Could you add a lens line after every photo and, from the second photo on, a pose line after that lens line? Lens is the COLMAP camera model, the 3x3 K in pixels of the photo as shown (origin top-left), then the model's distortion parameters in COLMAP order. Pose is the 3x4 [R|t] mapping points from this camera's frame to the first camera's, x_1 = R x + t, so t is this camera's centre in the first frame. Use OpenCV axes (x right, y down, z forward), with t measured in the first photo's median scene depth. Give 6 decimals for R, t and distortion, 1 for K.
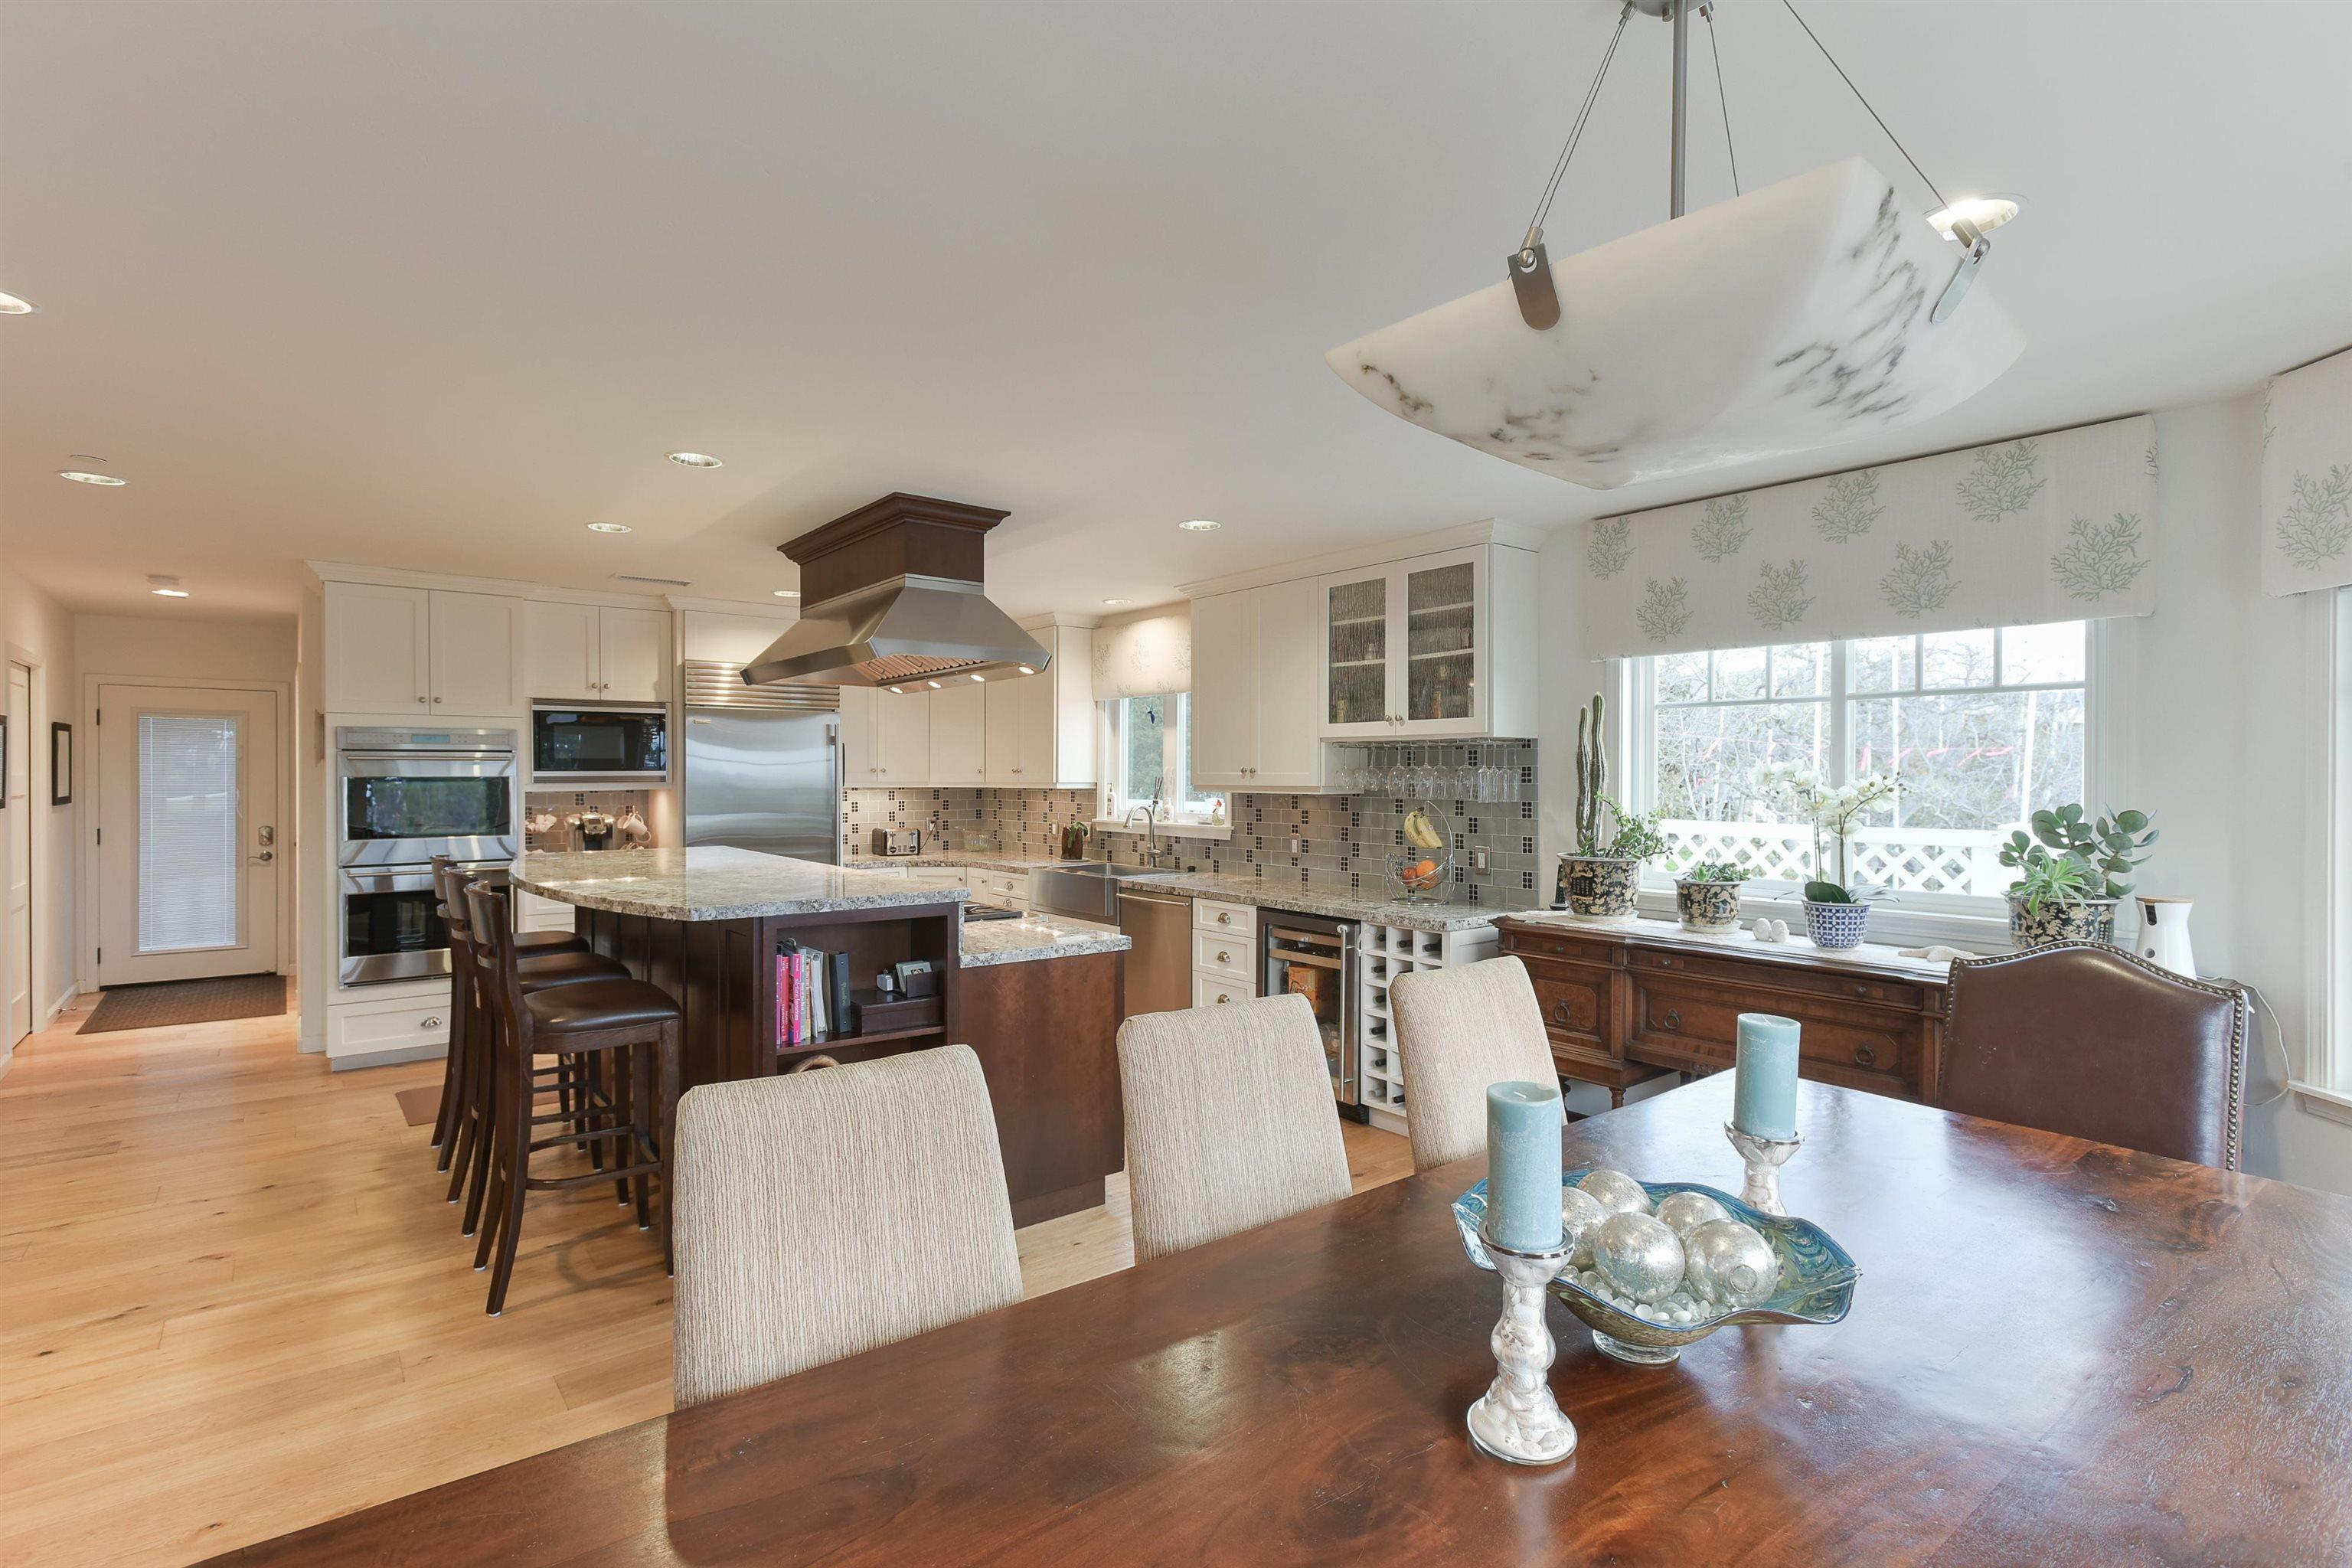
lens RADIAL K [[1090.3, 0, 1210.6], [0, 1090.3, 787.0], [0, 0, 1]] dist [-0.012778, -0.001031]
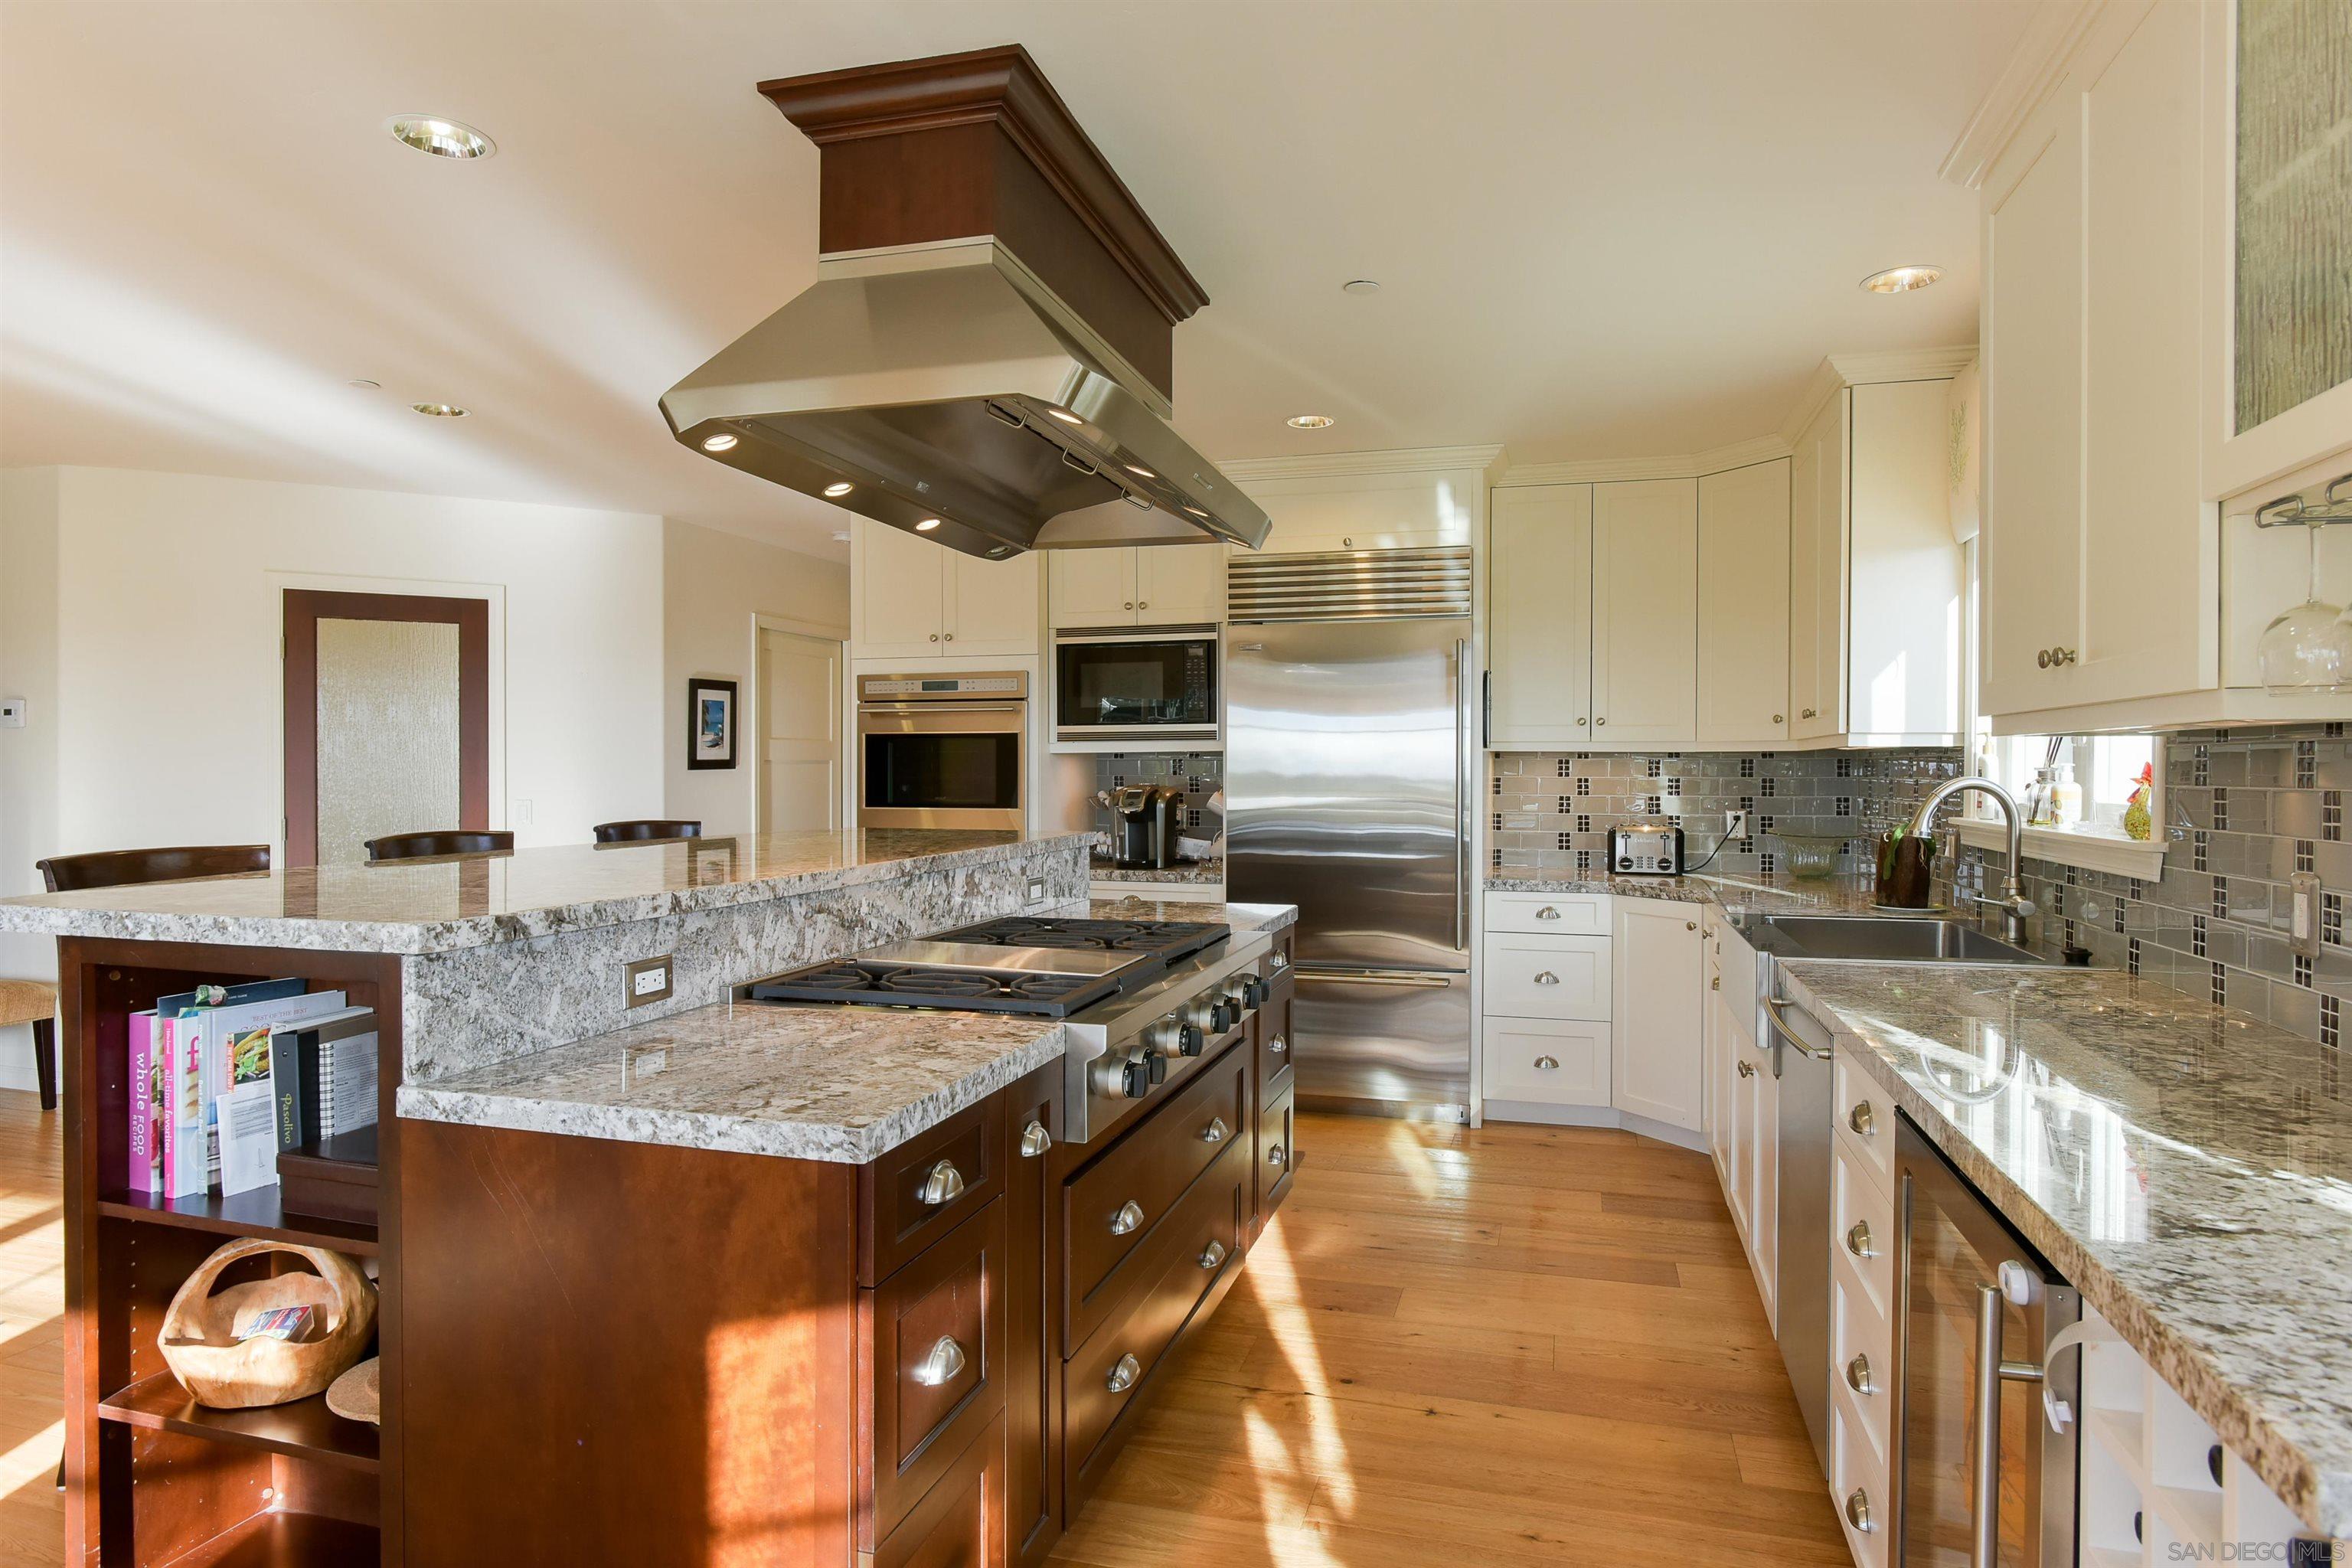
lens RADIAL K [[1354.6, 0, 1170.5], [0, 1354.6, 784.2], [0, 0, 1]] dist [-0.000971, -0.000080]
pose [[0.543666, 0.009763, -0.839245, 0.265237], [-0.010450, 0.999934, 0.004863, 0.026312], [0.839237, 0.006126, 0.543732, 0.712428]]
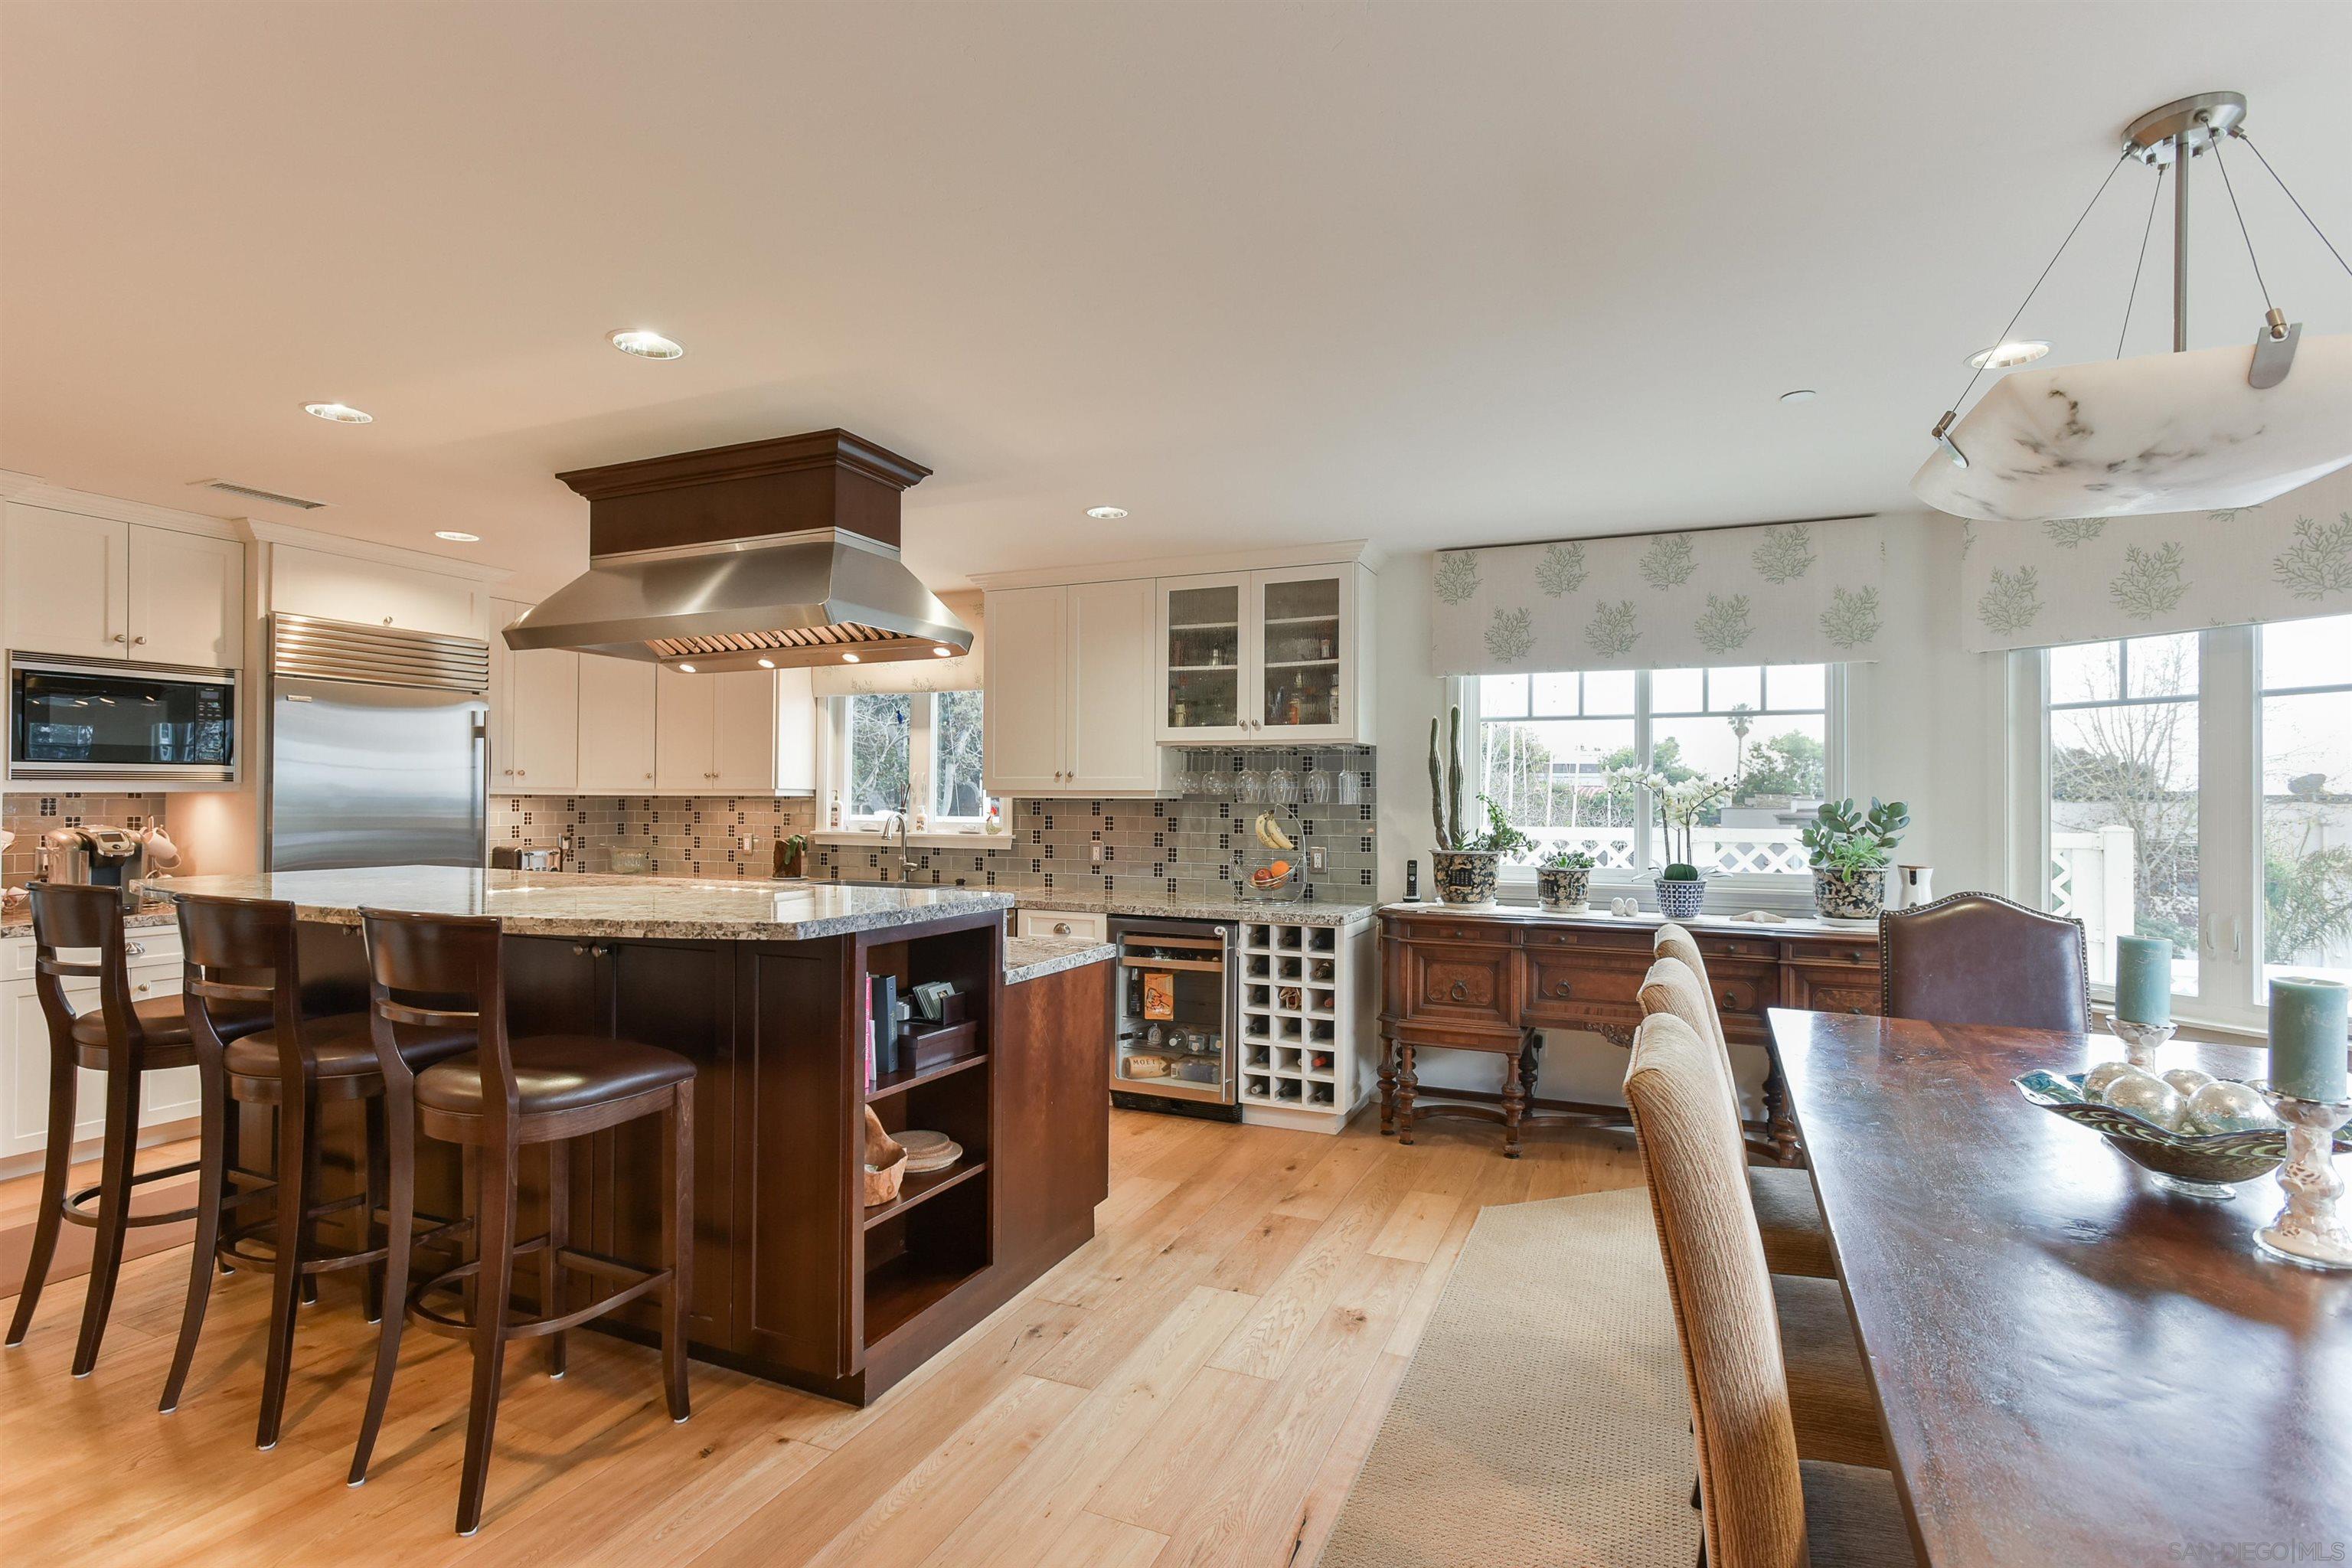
lens RADIAL K [[1090.3, 0, 1203.1], [0, 1090.3, 799.5], [0, 0, 1]] dist [-0.012778, -0.001031]
pose [[0.889662, 0.004329, 0.456600, -0.355928], [0.000192, 0.999951, -0.009854, 0.019675], [-0.456620, 0.008854, 0.889618, 0.113093]]
